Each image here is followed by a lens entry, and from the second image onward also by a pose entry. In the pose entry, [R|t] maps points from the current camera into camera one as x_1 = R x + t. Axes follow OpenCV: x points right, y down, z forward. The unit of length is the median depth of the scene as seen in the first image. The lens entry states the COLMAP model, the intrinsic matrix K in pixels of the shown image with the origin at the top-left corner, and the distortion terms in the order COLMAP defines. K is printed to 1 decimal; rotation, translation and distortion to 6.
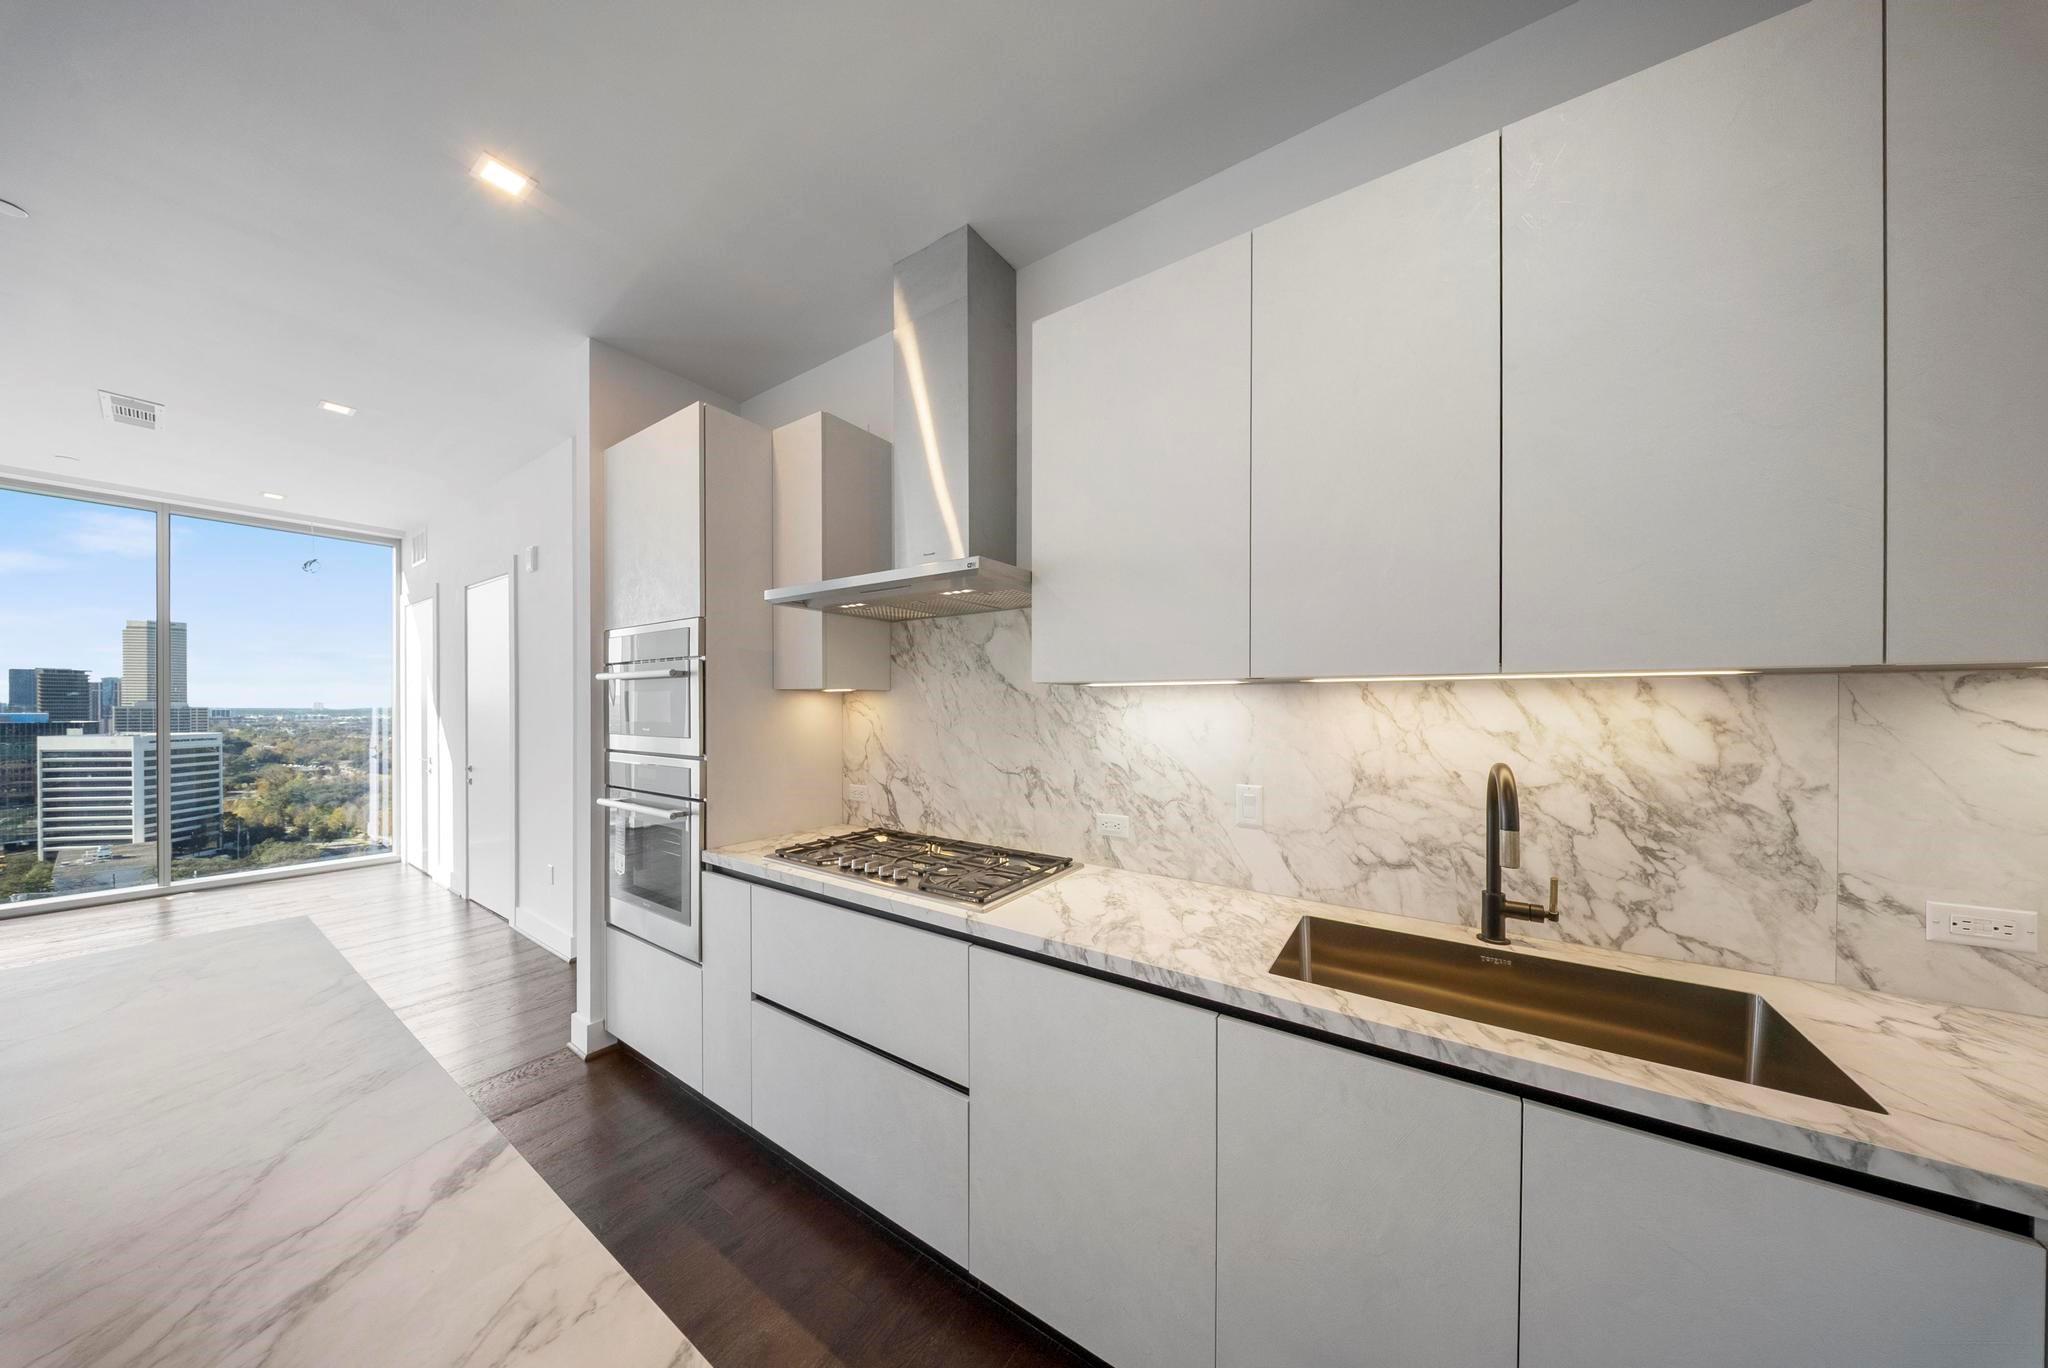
lens RADIAL K [[609.1, 0, 1018.5], [0, 609.1, 709.9], [0, 0, 1]] dist [-0.004247, -0.000541]
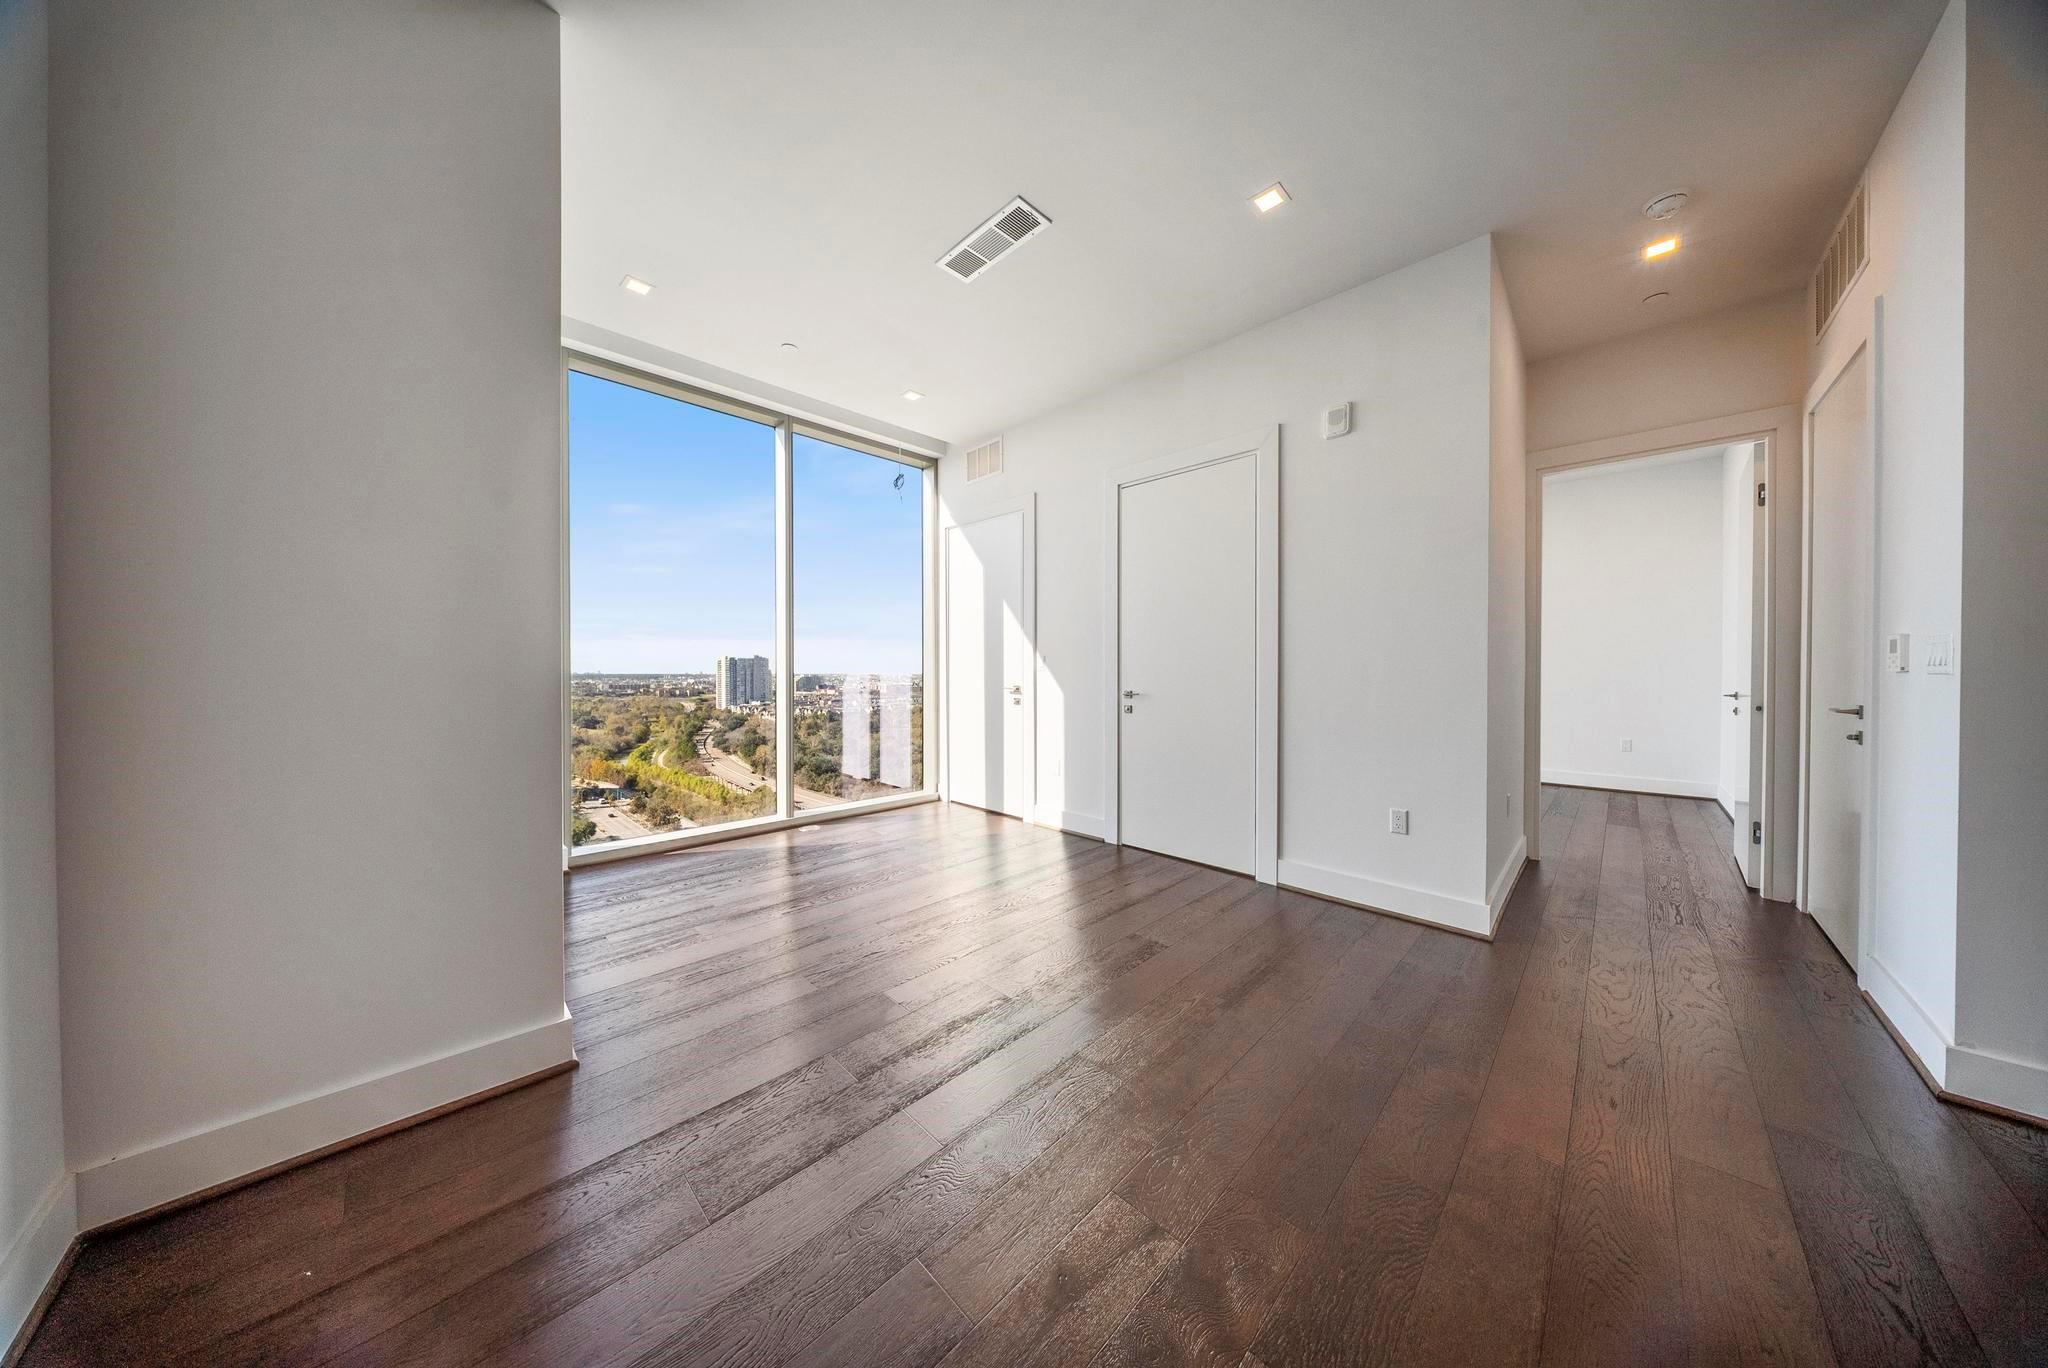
lens RADIAL K [[609.1, 0, 1019.4], [0, 609.1, 677.1], [0, 0, 1]] dist [-0.004247, -0.000541]
pose [[0.980371, -0.000776, -0.197160, -2.040733], [0.001557, 0.999992, 0.003806, 0.156922], [0.197155, -0.004039, 0.980364, 0.284288]]
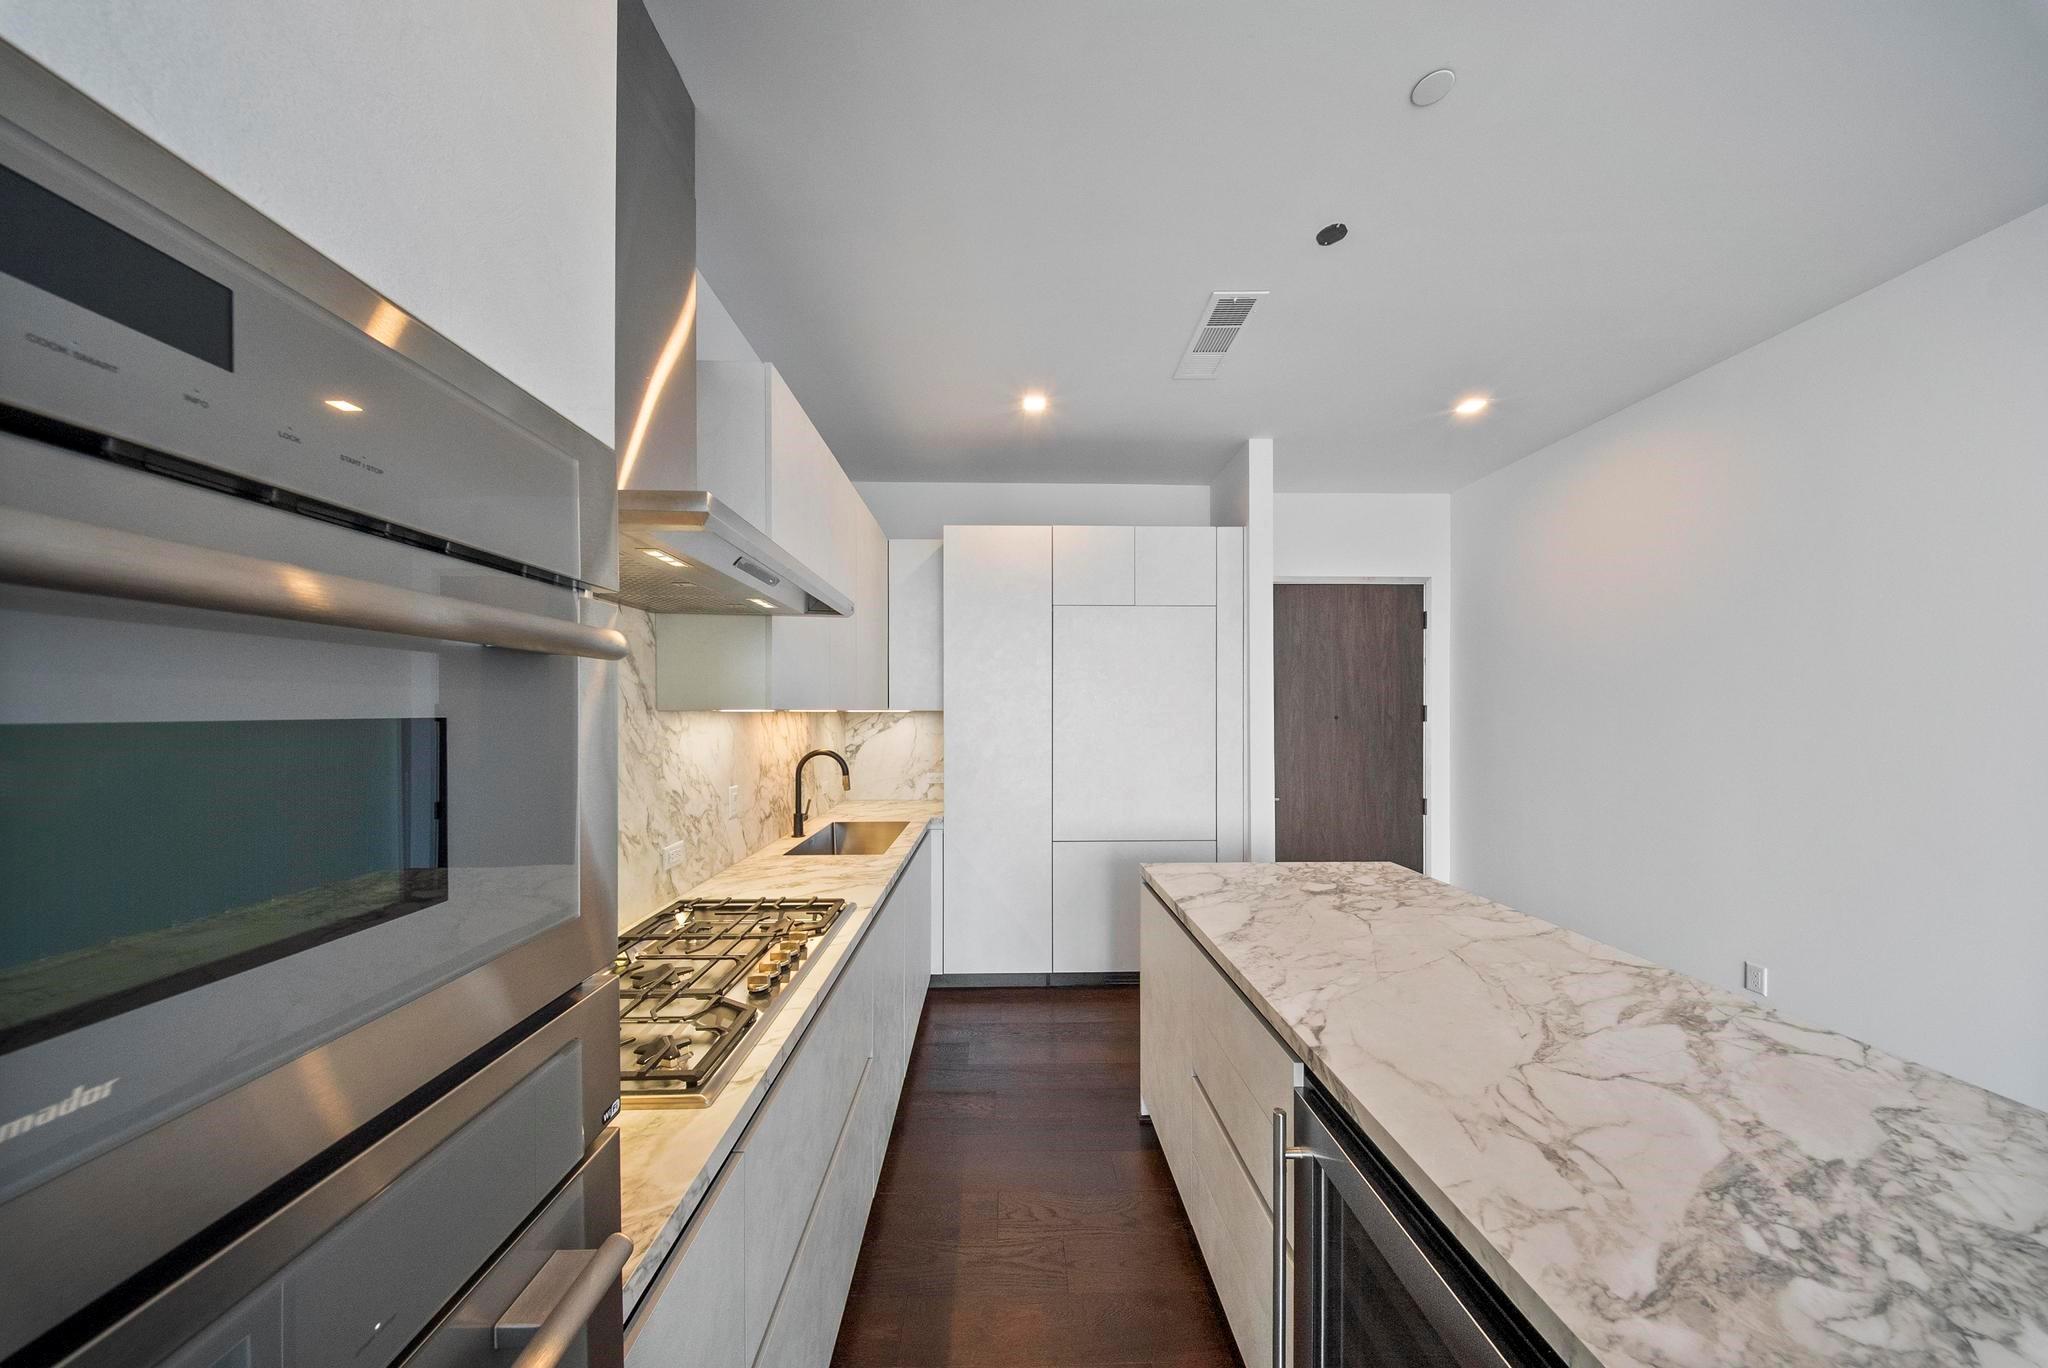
lens RADIAL K [[609.1, 0, 1021.3], [0, 609.1, 728.4], [0, 0, 1]] dist [-0.004247, -0.000541]
pose [[-0.578246, -0.025638, 0.815460, -0.922937], [0.005503, 0.999361, 0.035322, -0.040658], [-0.815844, 0.024912, -0.577735, 1.079183]]
